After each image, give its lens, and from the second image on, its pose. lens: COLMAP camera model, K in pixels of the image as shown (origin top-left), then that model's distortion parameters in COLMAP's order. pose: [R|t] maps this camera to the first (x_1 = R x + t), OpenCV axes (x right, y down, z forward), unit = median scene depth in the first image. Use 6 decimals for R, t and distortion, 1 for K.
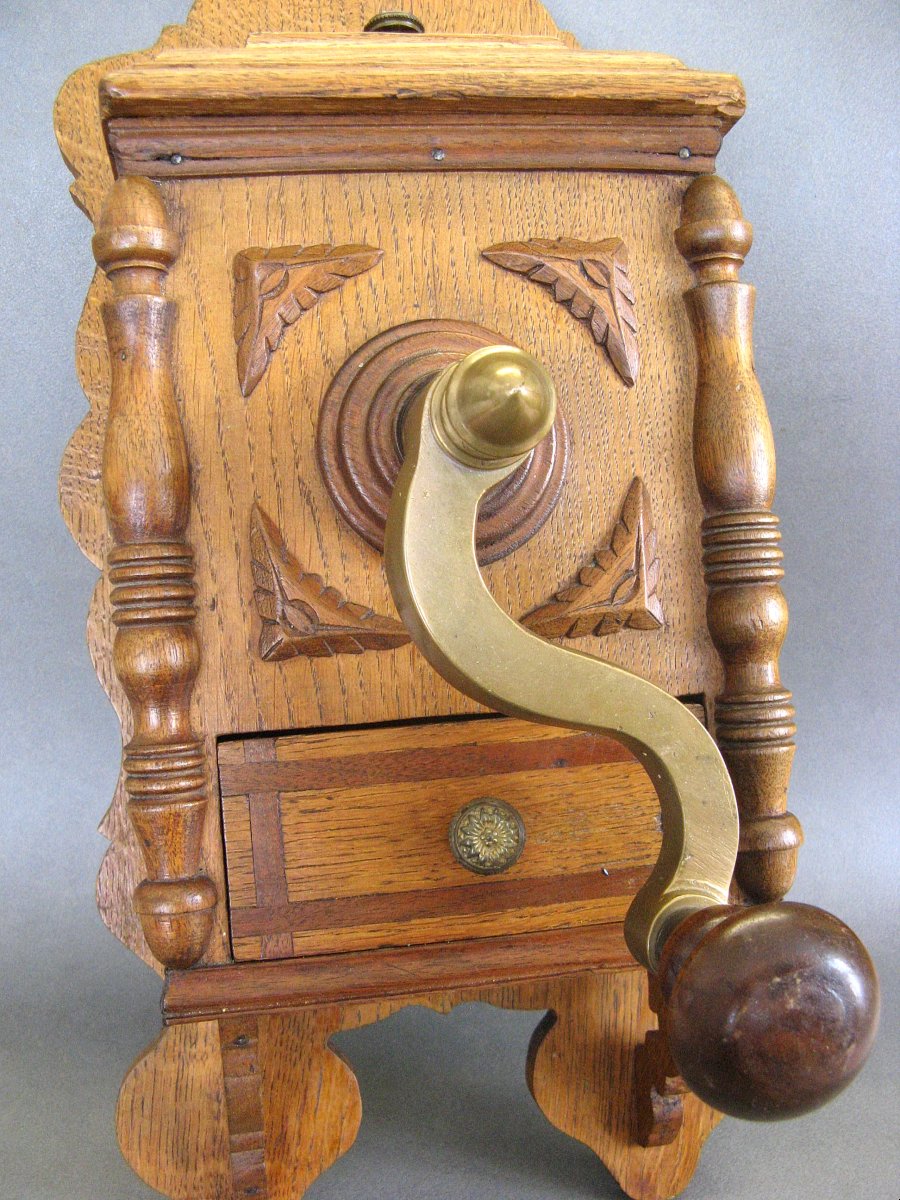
lens RADIAL K [[1236.0, 0, 468.3], [0, 1236.0, 602.2], [0, 0, 1]] dist [-0.166199, 0.200346]
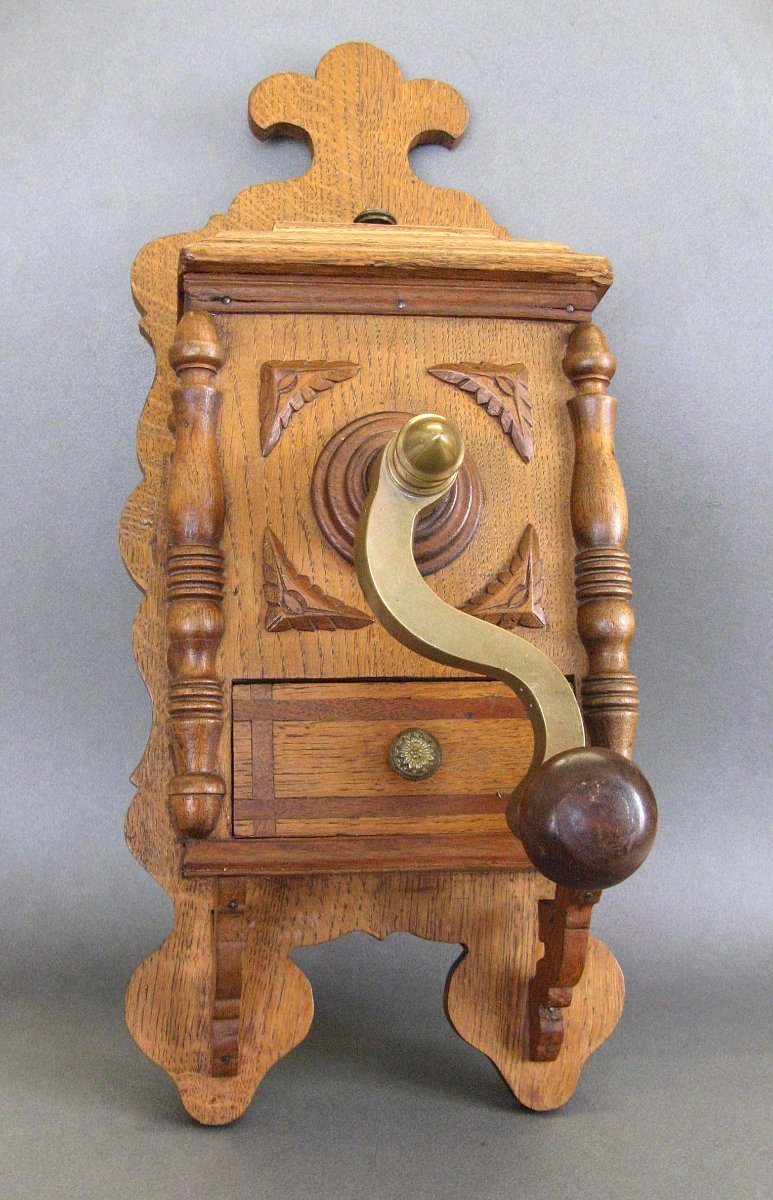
lens RADIAL K [[1343.0, 0, 386.5], [0, 1343.0, 600.0], [0, 0, 1]] dist [-0.099024, -0.000440]
pose [[0.998461, 0.035881, -0.042296, 0.040182], [-0.042282, 0.985929, -0.161732, 0.254561], [0.035897, 0.163271, 0.985928, -0.558064]]
